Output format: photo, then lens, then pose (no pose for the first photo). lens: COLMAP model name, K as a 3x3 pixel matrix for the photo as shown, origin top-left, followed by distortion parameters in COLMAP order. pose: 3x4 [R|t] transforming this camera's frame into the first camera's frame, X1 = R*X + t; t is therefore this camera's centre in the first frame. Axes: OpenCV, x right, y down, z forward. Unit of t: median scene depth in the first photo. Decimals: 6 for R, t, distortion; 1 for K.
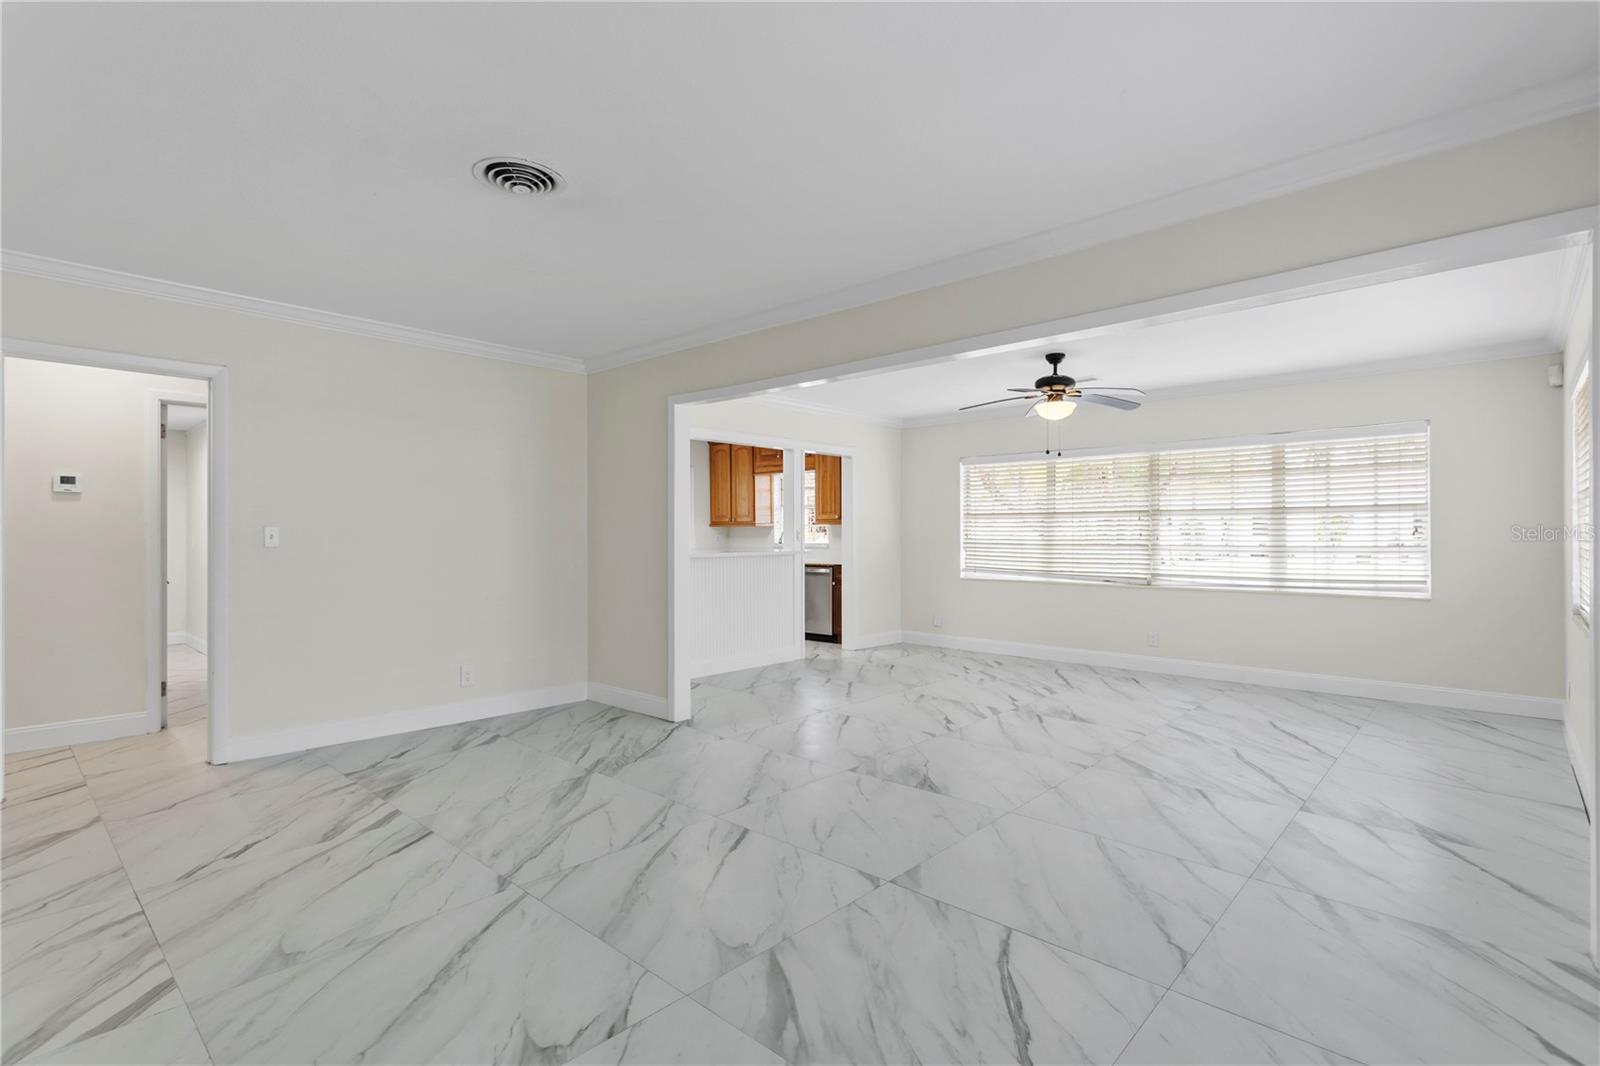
lens RADIAL K [[769.1, 0, 786.0], [0, 769.1, 532.5], [0, 0, 1]] dist [-0.003442, 0.002812]
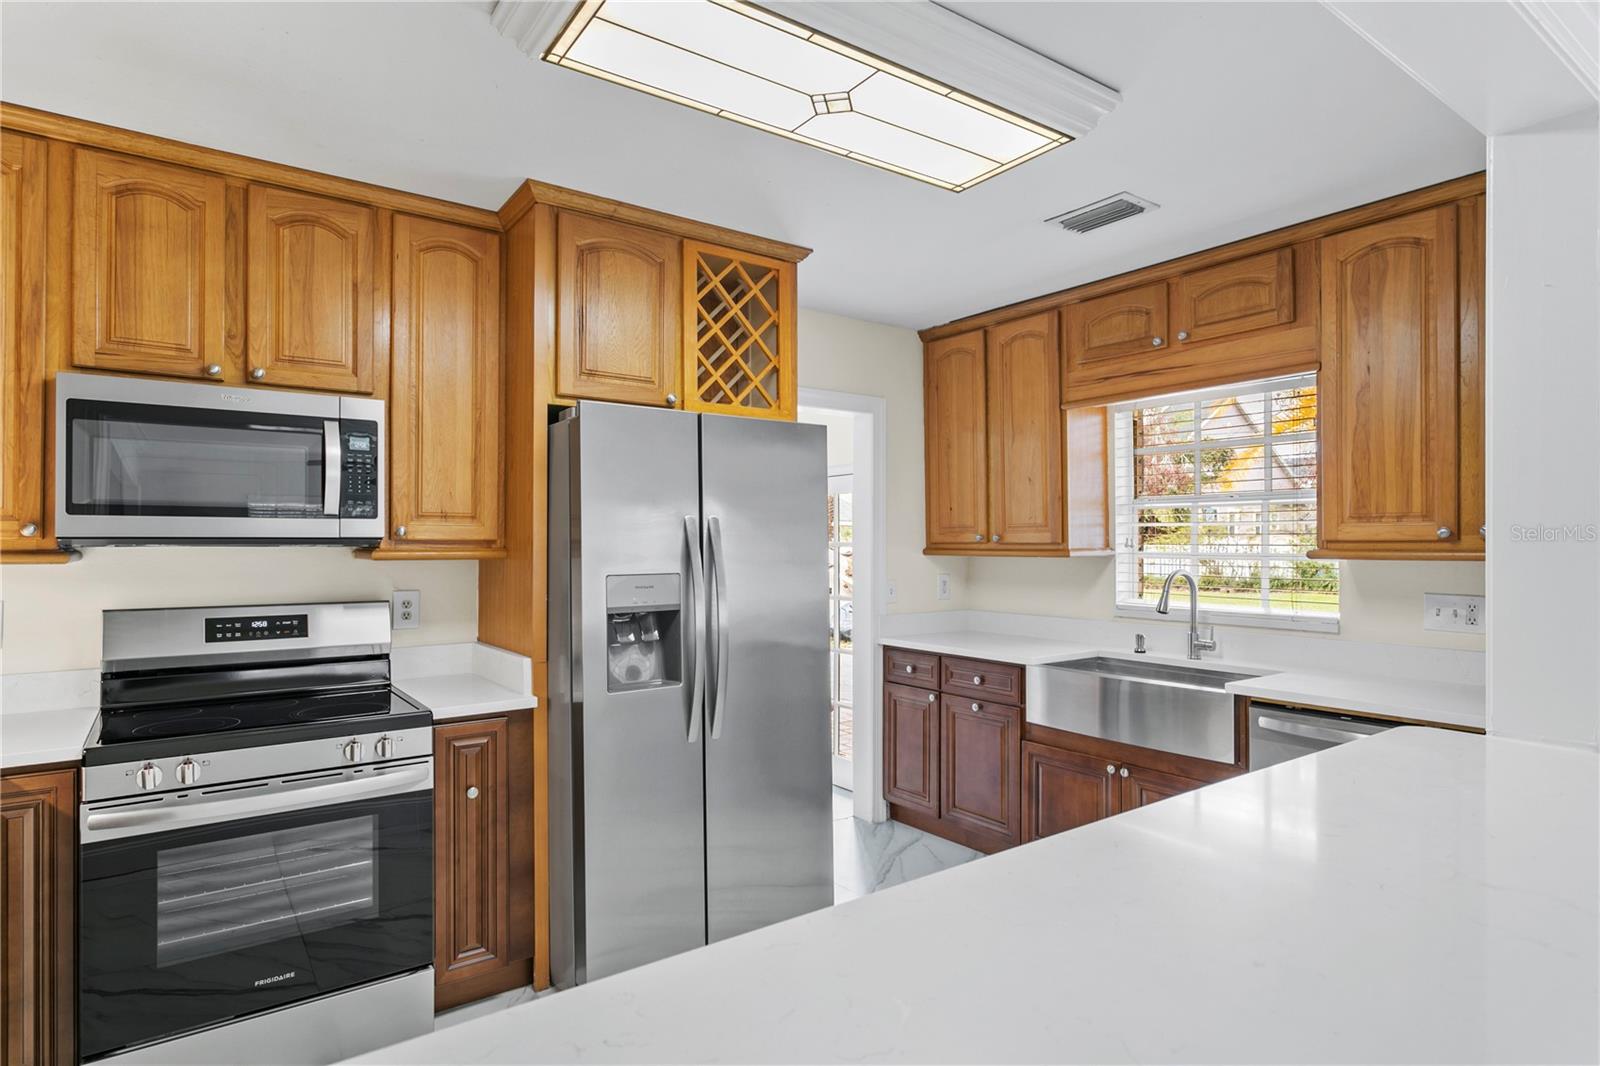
lens RADIAL K [[864.5, 0, 788.8], [0, 864.5, 537.4], [0, 0, 1]] dist [-0.004392, 0.007508]
pose [[0.979632, 0.000767, -0.200800, -0.116796], [-0.002425, 0.999965, -0.008013, -0.018792], [0.200787, 0.008337, 0.979600, 0.840456]]
